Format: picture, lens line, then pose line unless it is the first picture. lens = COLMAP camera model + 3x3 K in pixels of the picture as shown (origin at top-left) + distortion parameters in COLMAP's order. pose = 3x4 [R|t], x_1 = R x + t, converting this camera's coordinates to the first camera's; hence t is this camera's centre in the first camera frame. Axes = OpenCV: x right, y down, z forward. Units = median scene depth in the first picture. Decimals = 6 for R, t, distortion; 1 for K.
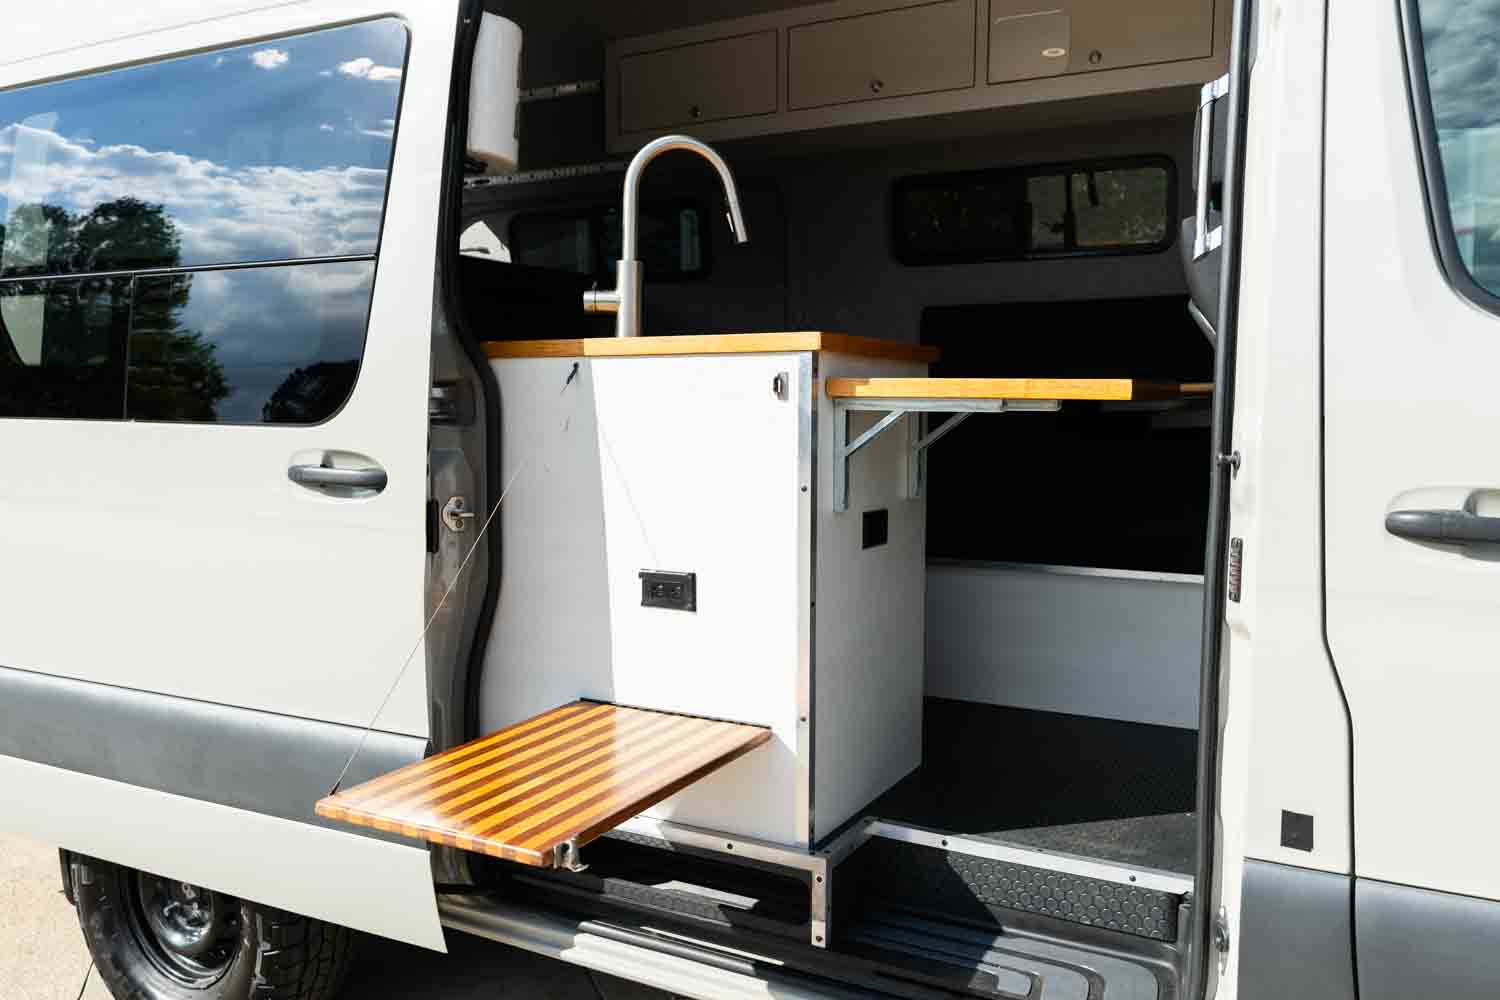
lens RADIAL K [[1190.3, 0, 753.4], [0, 1190.3, 503.9], [0, 0, 1]] dist [0.000131, -0.007974]
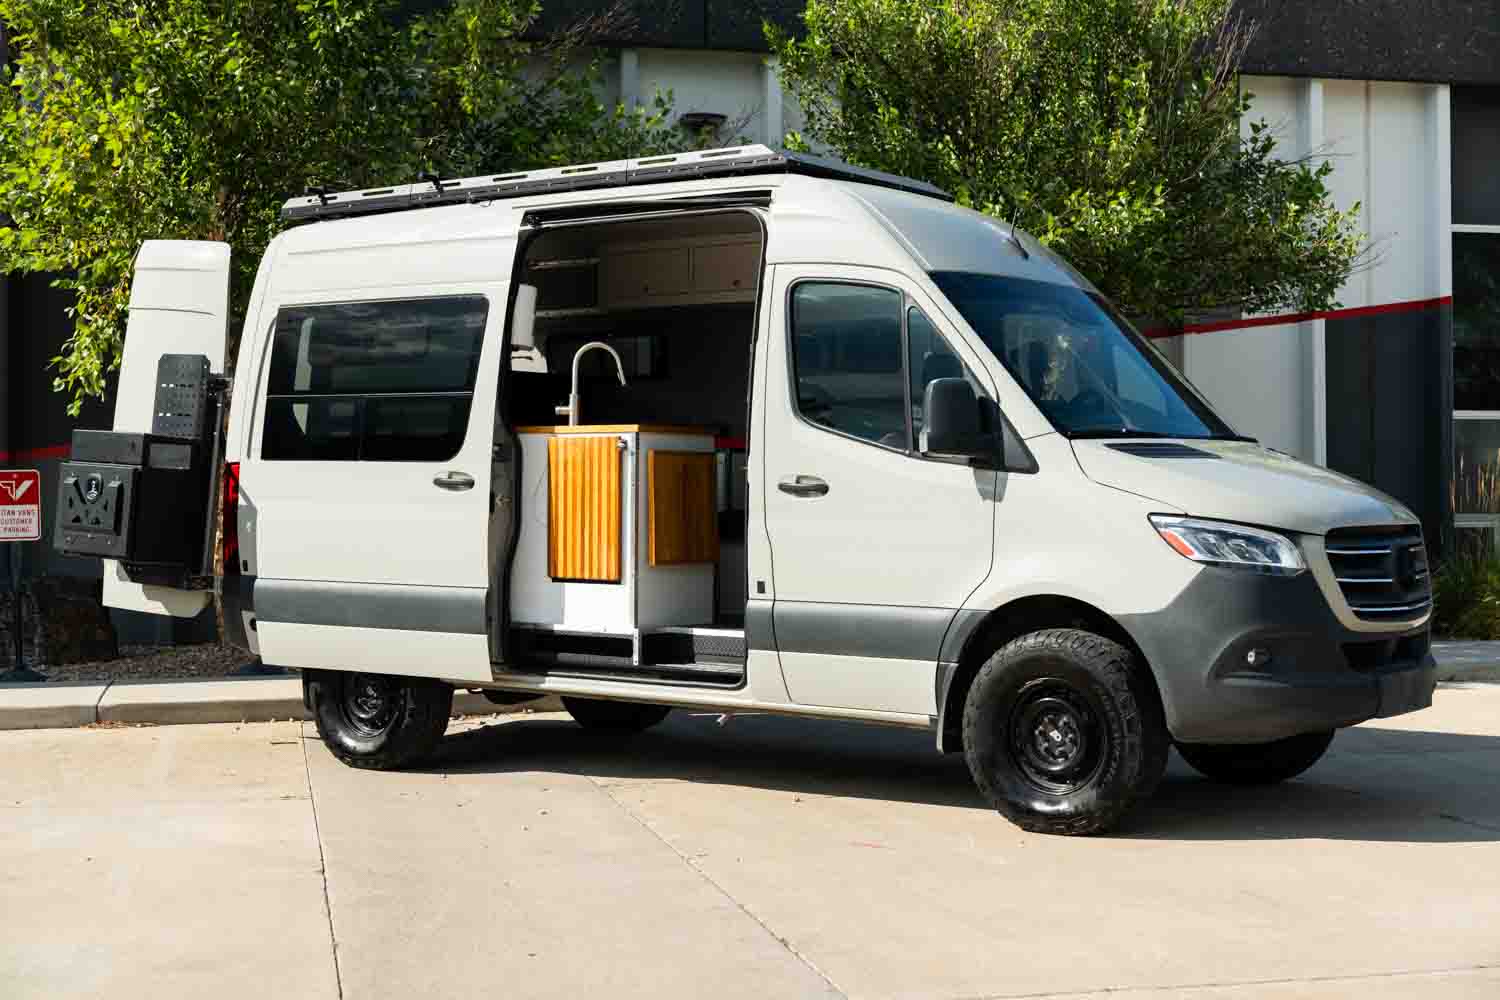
lens RADIAL K [[2059.3, 0, 746.2], [0, 2059.3, 492.3], [0, 0, 1]] dist [-0.036360, 0.000000]
pose [[0.990738, 0.007377, -0.135590, 0.795815], [-0.019012, 0.996224, -0.084713, 0.336429], [0.134453, 0.086506, 0.987137, -3.010891]]
